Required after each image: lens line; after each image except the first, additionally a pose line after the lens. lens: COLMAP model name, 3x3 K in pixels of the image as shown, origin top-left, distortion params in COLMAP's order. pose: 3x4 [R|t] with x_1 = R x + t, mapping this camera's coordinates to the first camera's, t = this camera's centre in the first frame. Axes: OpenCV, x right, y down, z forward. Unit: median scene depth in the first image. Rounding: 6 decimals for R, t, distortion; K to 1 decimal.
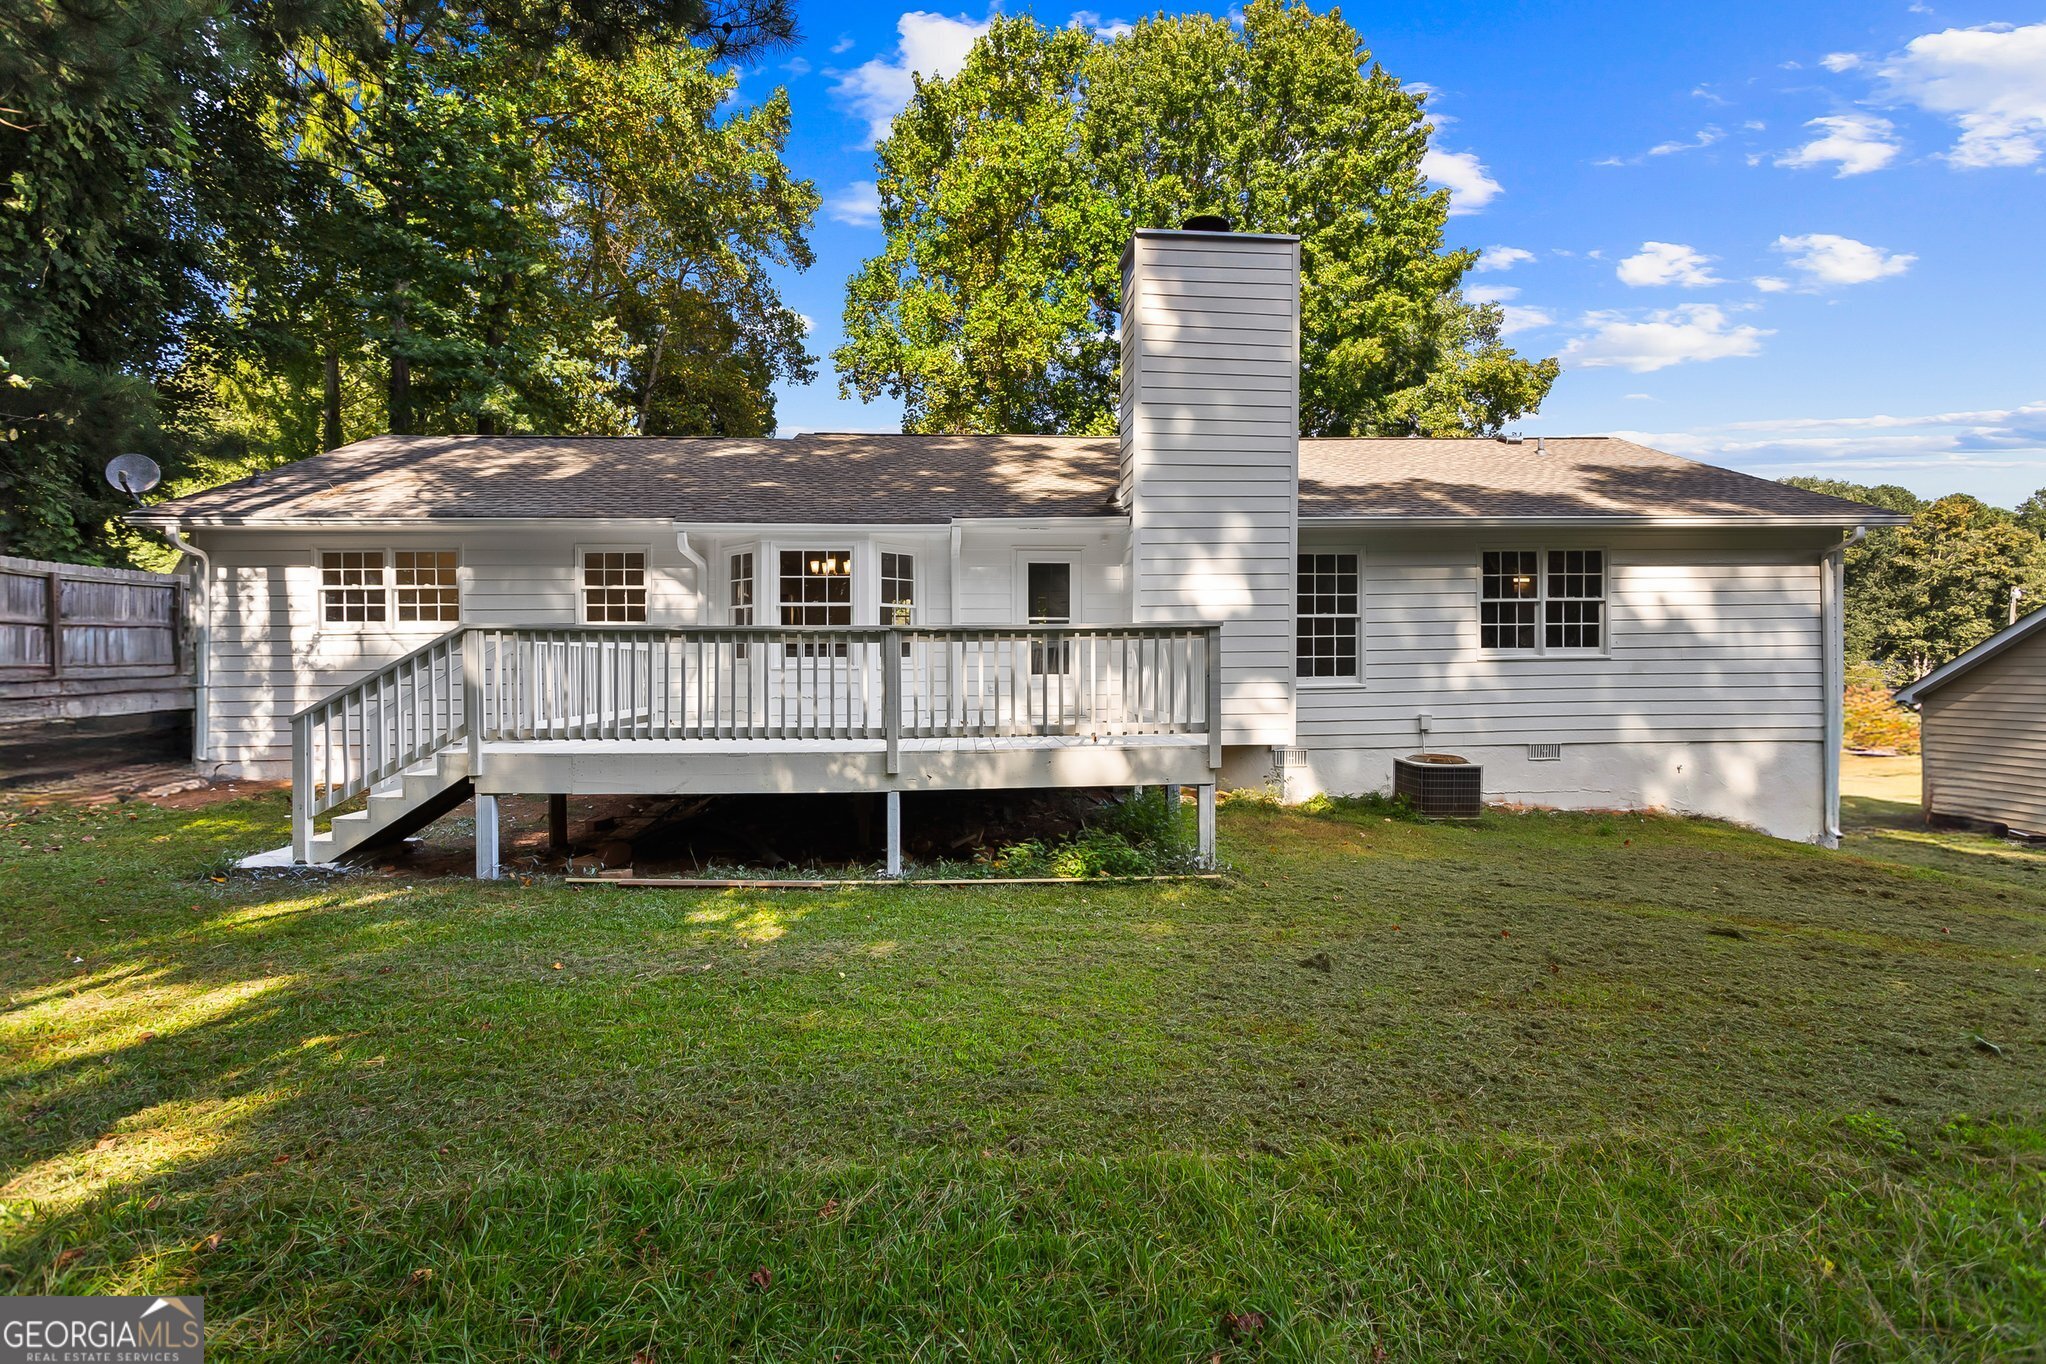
lens RADIAL K [[987.3, 0, 1024.6], [0, 987.3, 678.1], [0, 0, 1]] dist [-0.000485, 0.001443]
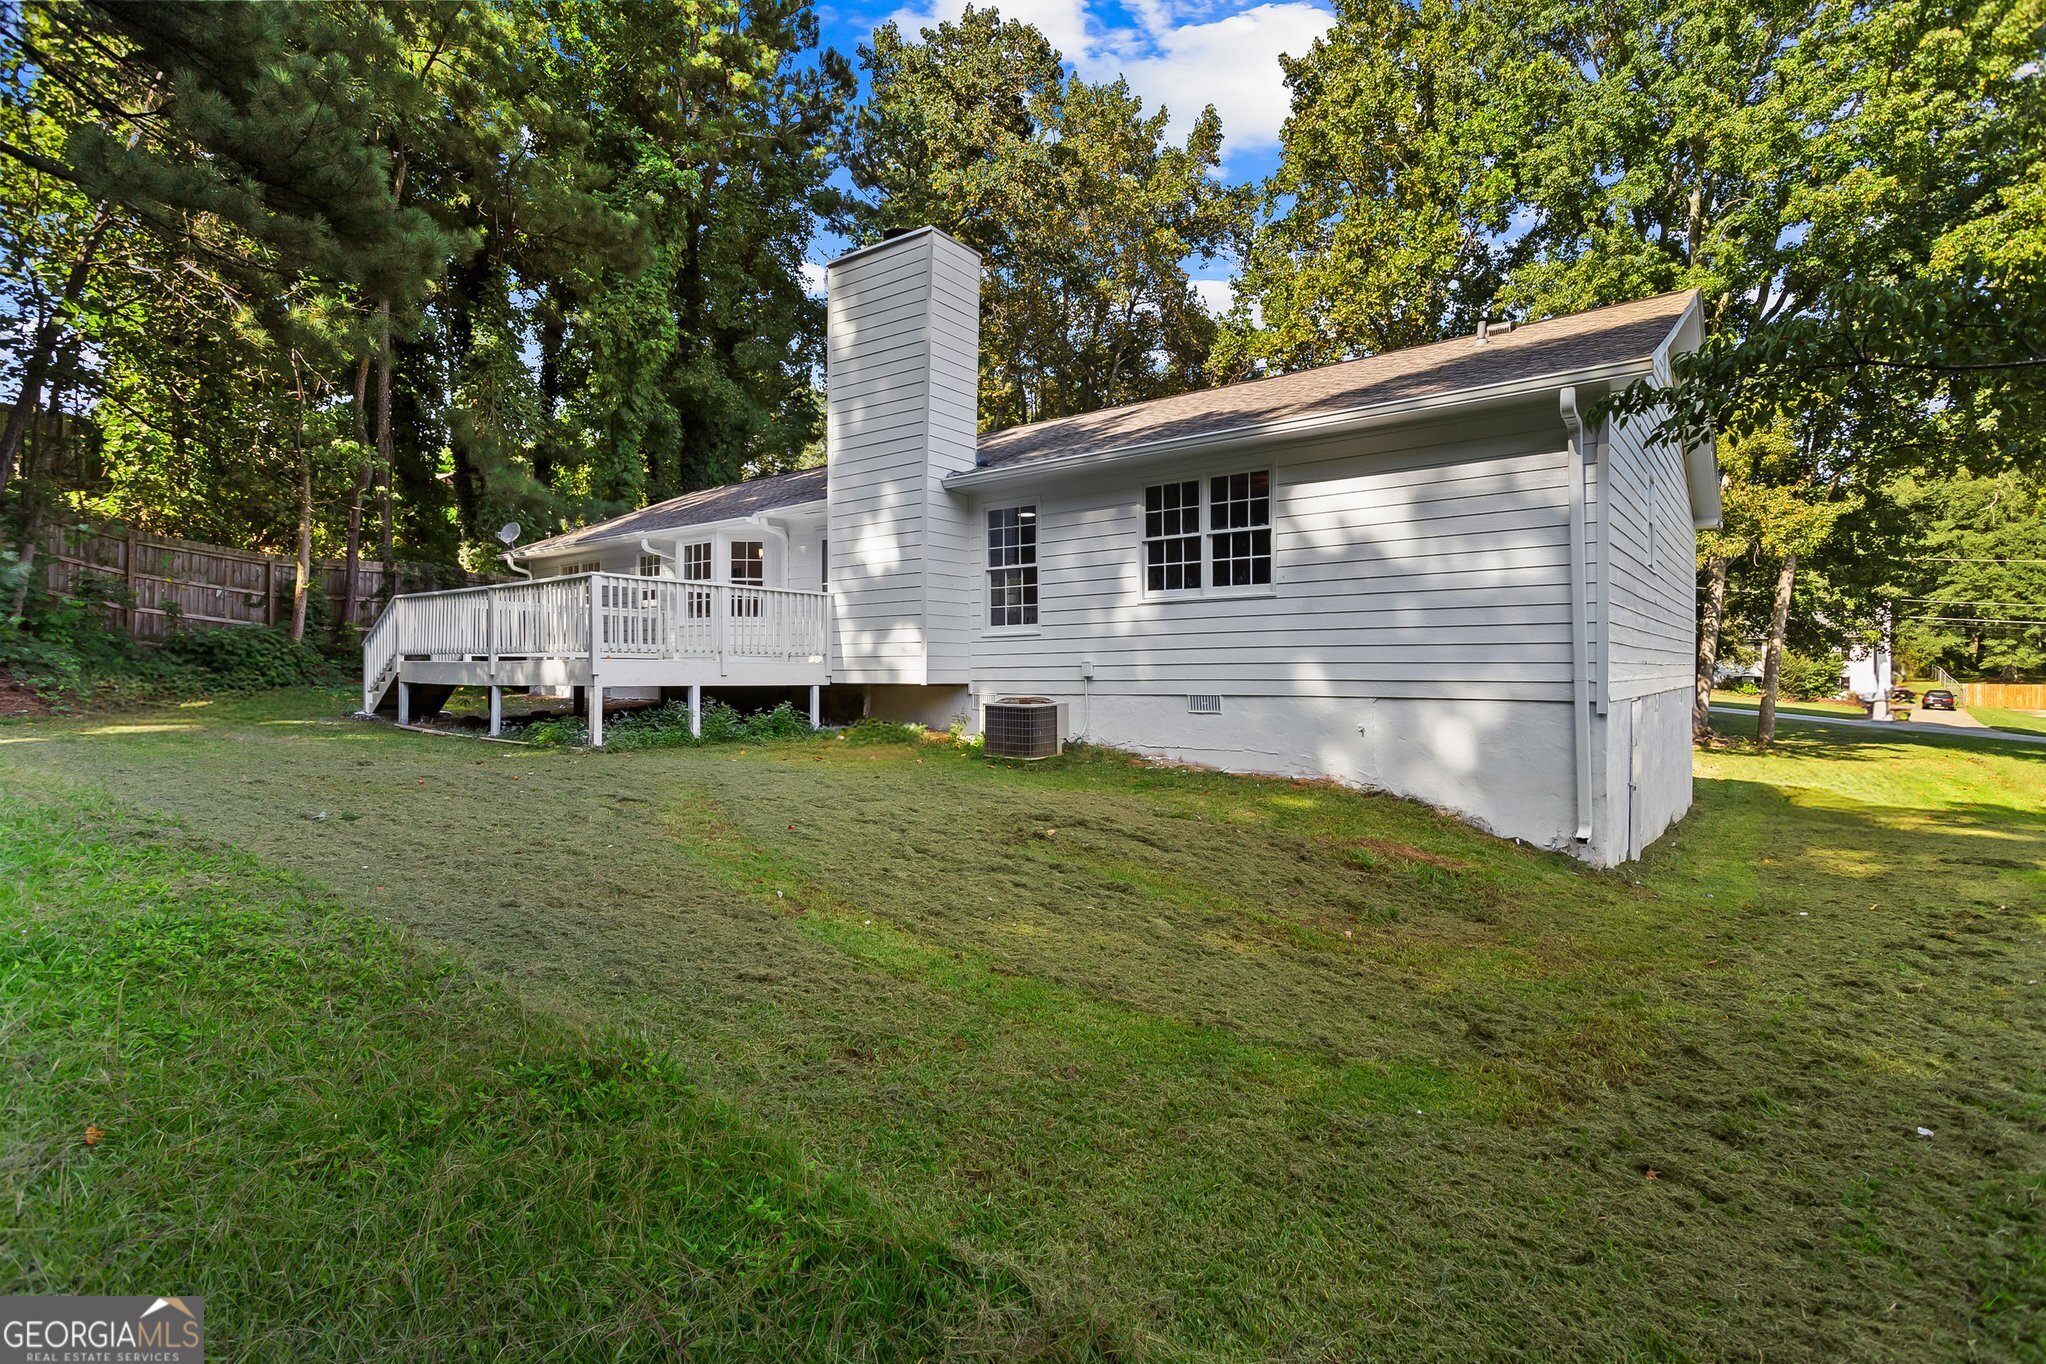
lens RADIAL K [[987.3, 0, 1023.4], [0, 987.3, 672.5], [0, 0, 1]] dist [-0.000485, 0.001443]
pose [[0.742606, 0.007249, -0.669689, 0.999566], [-0.013723, 0.999896, -0.004395, 0.052693], [0.669588, 0.012454, 0.742629, 0.227241]]
